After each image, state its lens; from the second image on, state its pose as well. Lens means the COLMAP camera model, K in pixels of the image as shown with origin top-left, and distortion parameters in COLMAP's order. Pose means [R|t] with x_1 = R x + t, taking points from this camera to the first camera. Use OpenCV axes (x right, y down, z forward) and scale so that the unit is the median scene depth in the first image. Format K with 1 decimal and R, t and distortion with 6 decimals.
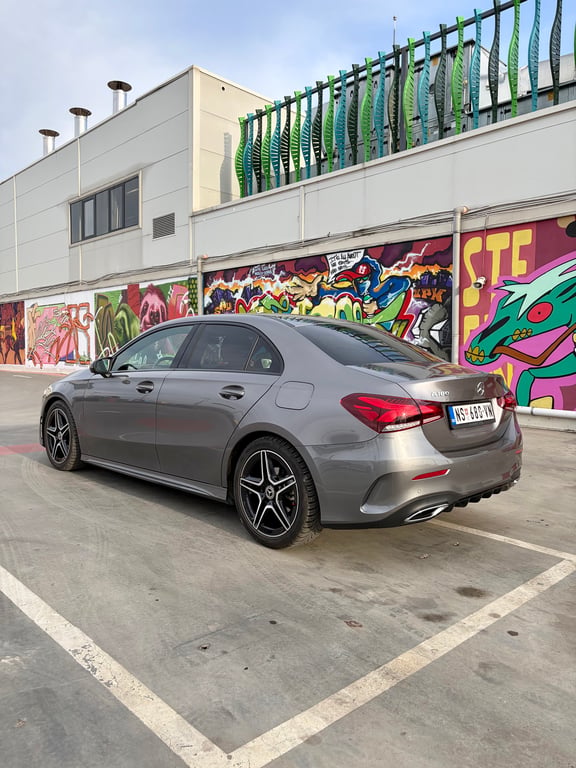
lens RADIAL K [[581.7, 0, 285.9], [0, 581.7, 385.4], [0, 0, 1]] dist [0.045888, -0.047655]
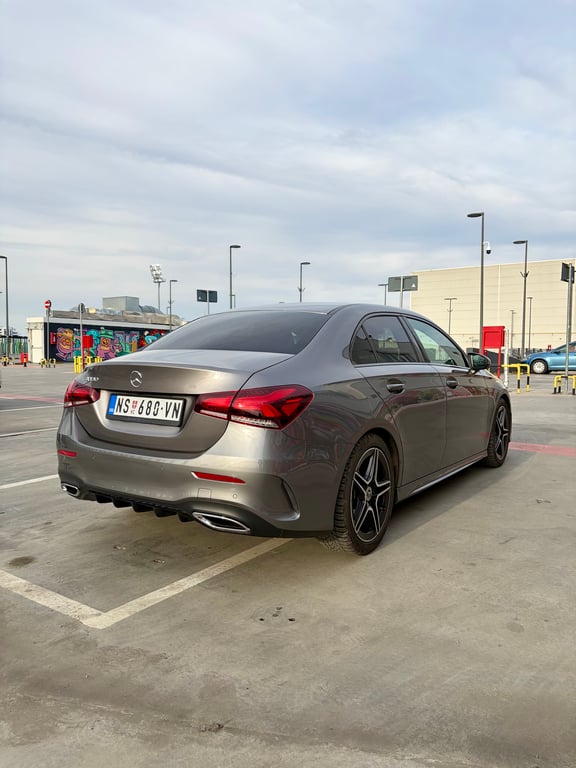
lens RADIAL K [[581.7, 0, 287.3], [0, 581.7, 380.9], [0, 0, 1]] dist [0.045888, -0.047655]
pose [[0.195793, 0.045691, -0.979580, 1.198266], [-0.069803, 0.997030, 0.032553, -0.034551], [0.978158, 0.062004, 0.198401, 1.033110]]
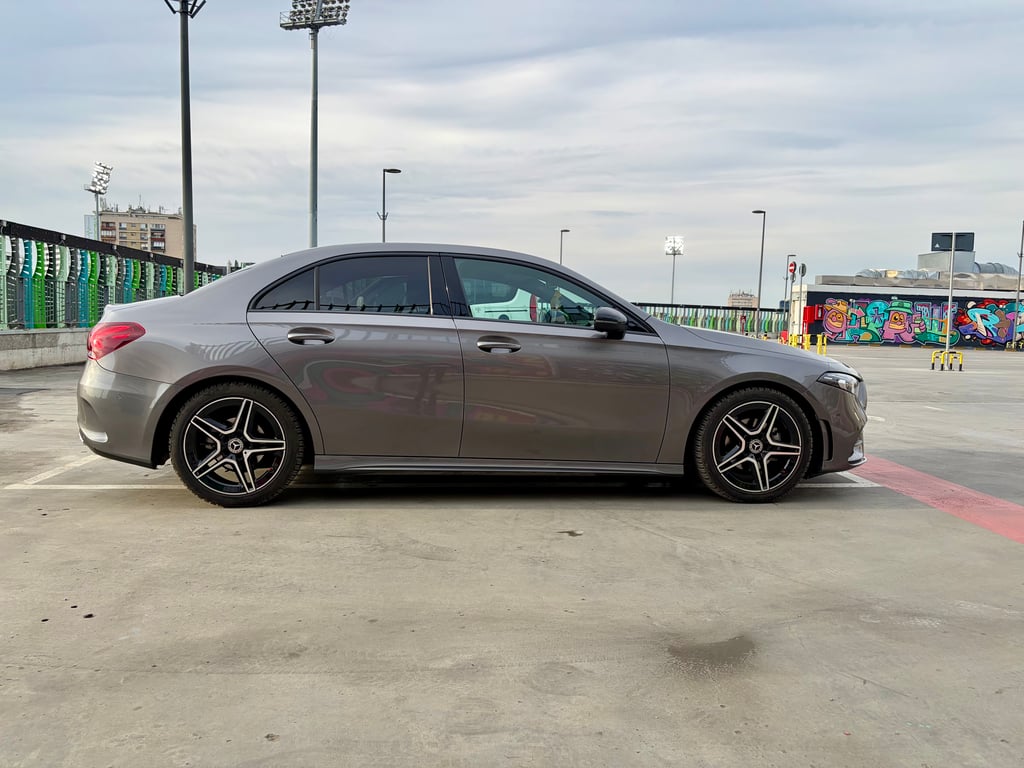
lens RADIAL K [[775.6, 0, 512.2], [0, 775.6, 387.9], [0, 0, 1]] dist [0.045888, -0.047655]
pose [[-0.627482, 0.044078, -0.777383, 0.968571], [-0.081091, 0.989268, 0.121546, -0.093528], [0.774397, 0.139306, -0.617173, 2.359541]]
